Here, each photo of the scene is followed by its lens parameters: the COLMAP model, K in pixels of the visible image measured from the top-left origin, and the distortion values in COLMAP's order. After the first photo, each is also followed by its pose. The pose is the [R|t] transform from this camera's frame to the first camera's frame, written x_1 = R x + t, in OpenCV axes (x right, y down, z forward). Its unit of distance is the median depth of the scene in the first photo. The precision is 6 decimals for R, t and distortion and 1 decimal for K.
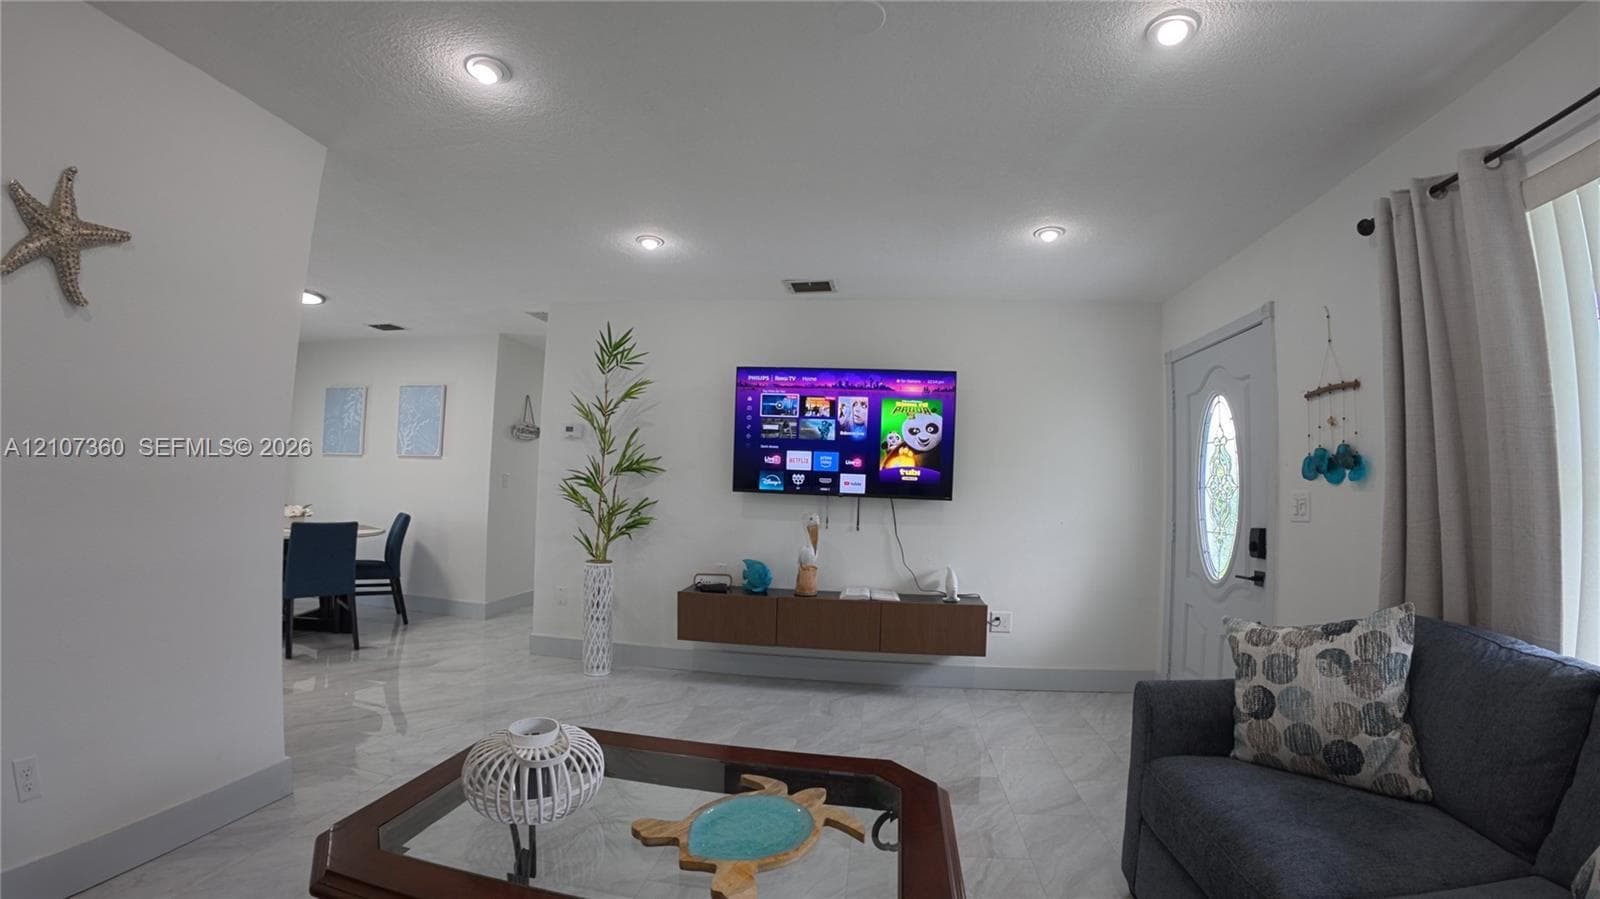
lens RADIAL K [[627.4, 0, 800.0], [0, 627.4, 470.3], [0, 0, 1]] dist [-0.114783, 0.010348]
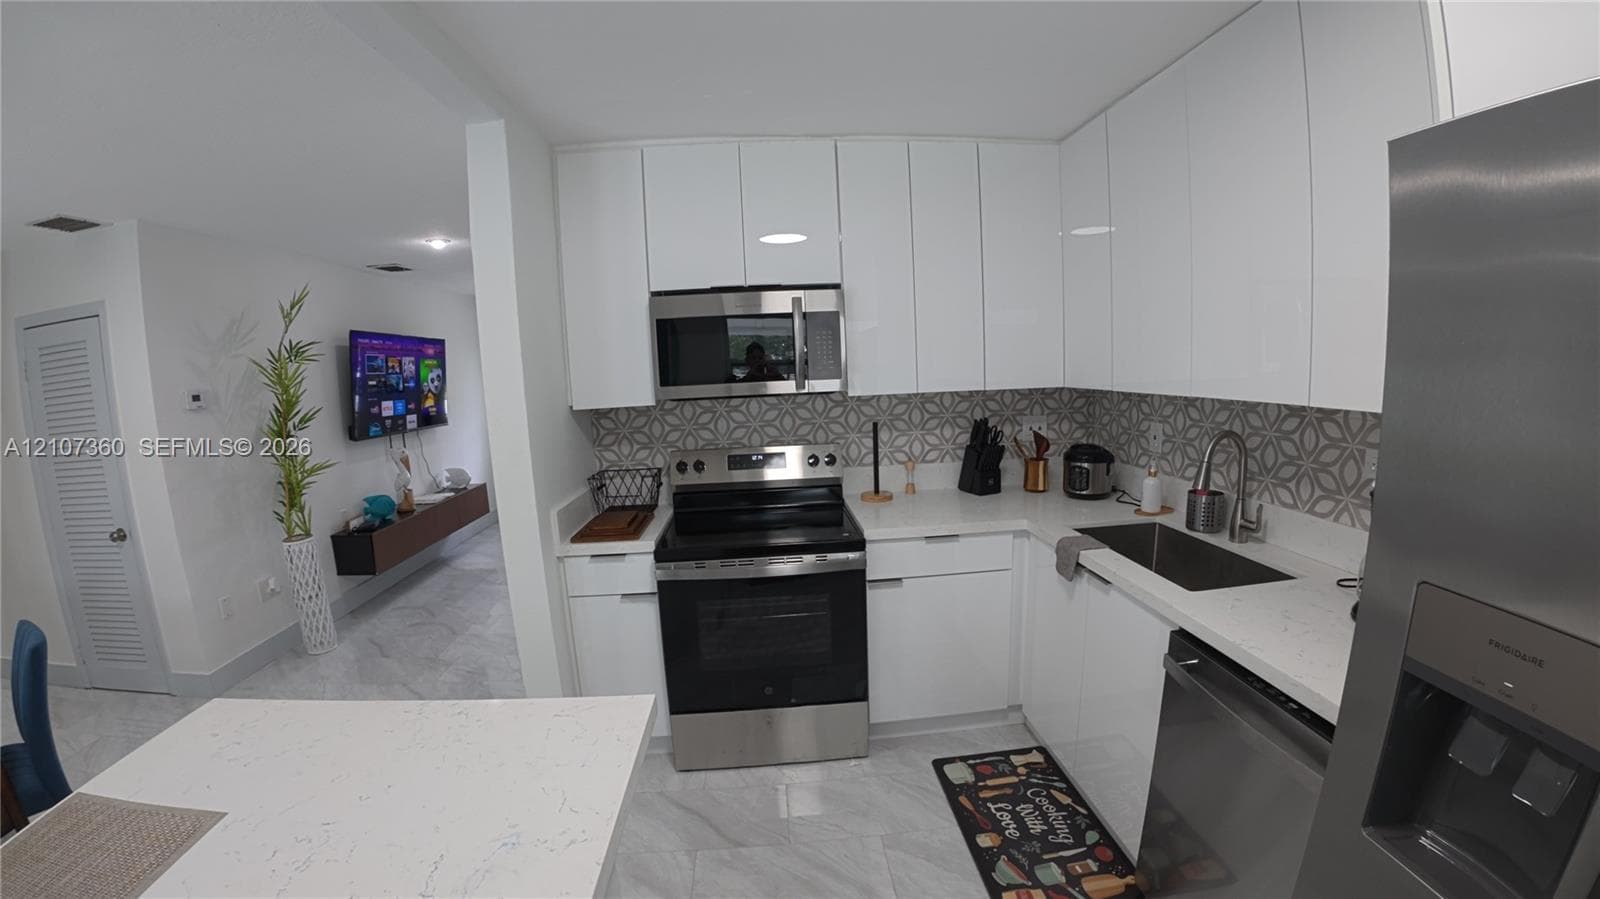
lens RADIAL K [[627.4, 0, 800.0], [0, 627.4, 470.3], [0, 0, 1]] dist [-0.114783, 0.010348]
pose [[-0.210396, -0.183795, 0.960184, -1.338446], [0.013617, 0.981522, 0.190863, -0.109632], [-0.977521, 0.053231, -0.204005, 0.447135]]
